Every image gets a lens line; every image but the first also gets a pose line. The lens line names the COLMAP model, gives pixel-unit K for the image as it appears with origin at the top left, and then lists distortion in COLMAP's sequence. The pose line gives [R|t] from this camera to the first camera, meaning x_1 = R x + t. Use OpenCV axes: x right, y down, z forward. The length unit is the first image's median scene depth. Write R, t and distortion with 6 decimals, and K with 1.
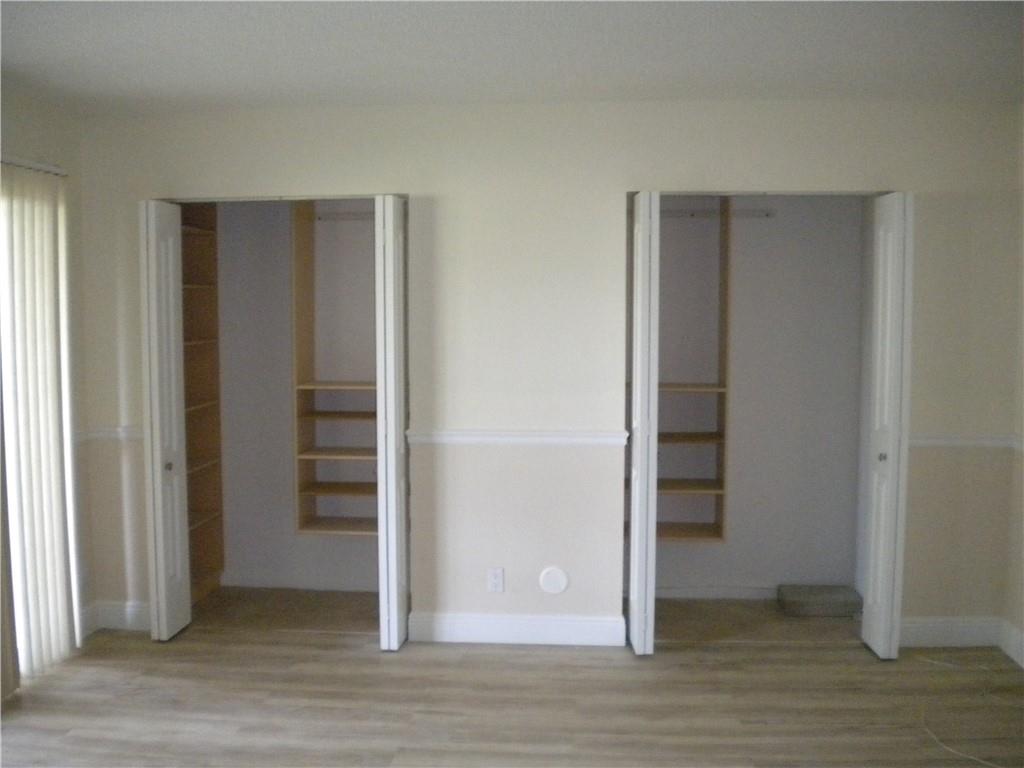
lens RADIAL K [[1081.5, 0, 512.0], [0, 1081.5, 384.0], [0, 0, 1]] dist [-0.070088, -0.196458]
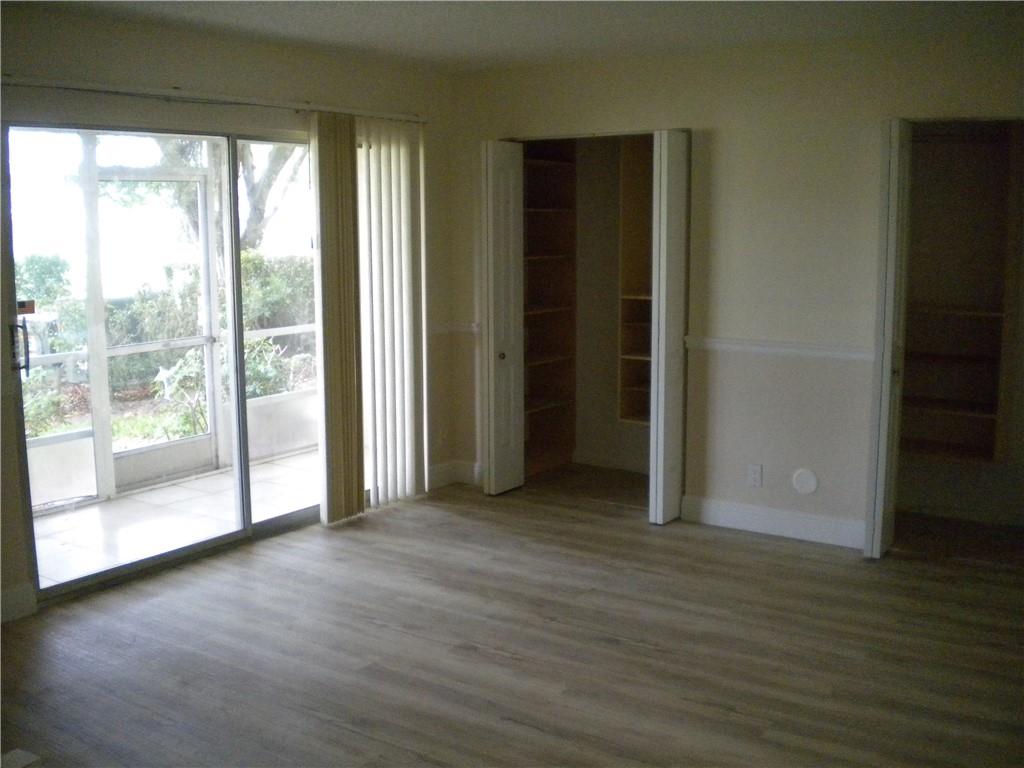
lens RADIAL K [[1081.5, 0, 512.0], [0, 1081.5, 384.0], [0, 0, 1]] dist [-0.070088, -0.196458]
pose [[0.865310, 0.073283, -0.495851, 0.322935], [-0.035817, 0.995766, 0.084663, 0.002767], [0.499956, -0.055500, 0.864271, -0.084504]]
